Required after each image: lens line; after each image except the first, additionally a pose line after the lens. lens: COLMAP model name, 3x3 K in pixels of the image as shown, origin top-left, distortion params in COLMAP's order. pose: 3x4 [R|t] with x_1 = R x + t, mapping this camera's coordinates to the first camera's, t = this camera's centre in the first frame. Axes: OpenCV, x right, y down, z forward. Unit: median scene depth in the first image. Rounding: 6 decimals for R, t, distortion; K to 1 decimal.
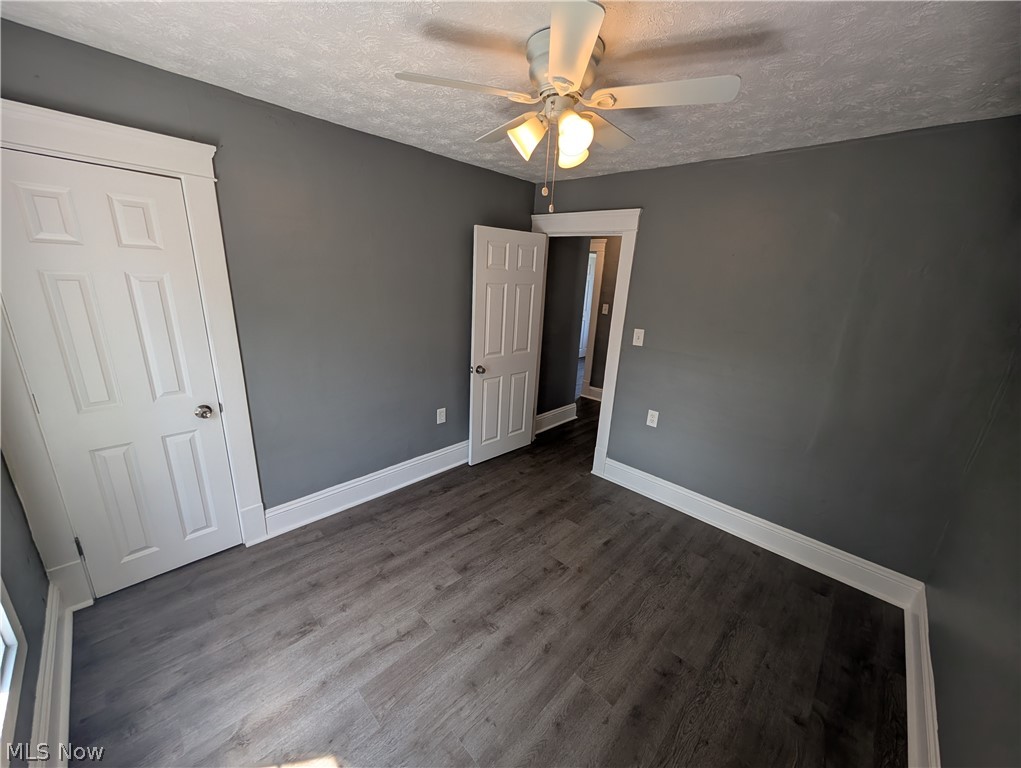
lens RADIAL K [[382.3, 0, 510.5], [0, 382.3, 384.0], [0, 0, 1]] dist [0.000766, 0.000083]
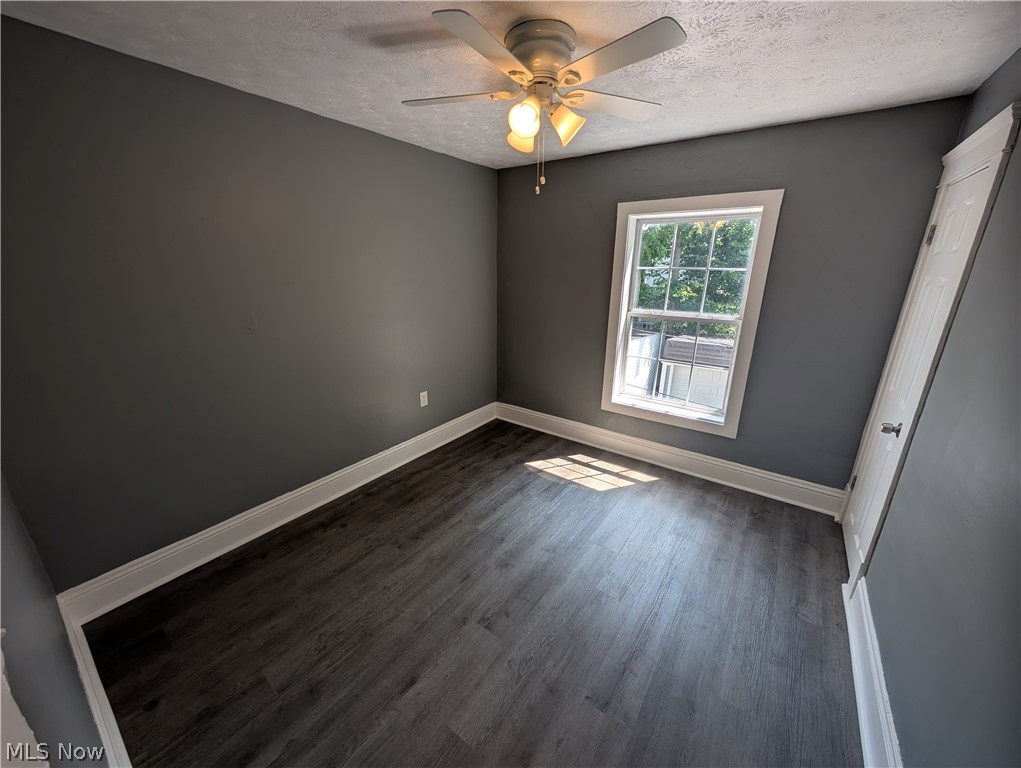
lens RADIAL K [[382.3, 0, 510.5], [0, 382.3, 384.0], [0, 0, 1]] dist [0.000766, 0.000083]
pose [[-0.987467, -0.015993, -0.157013, 0.262660], [-0.099545, 0.835122, 0.540982, -0.444378], [0.122473, 0.549832, -0.826248, 1.681077]]
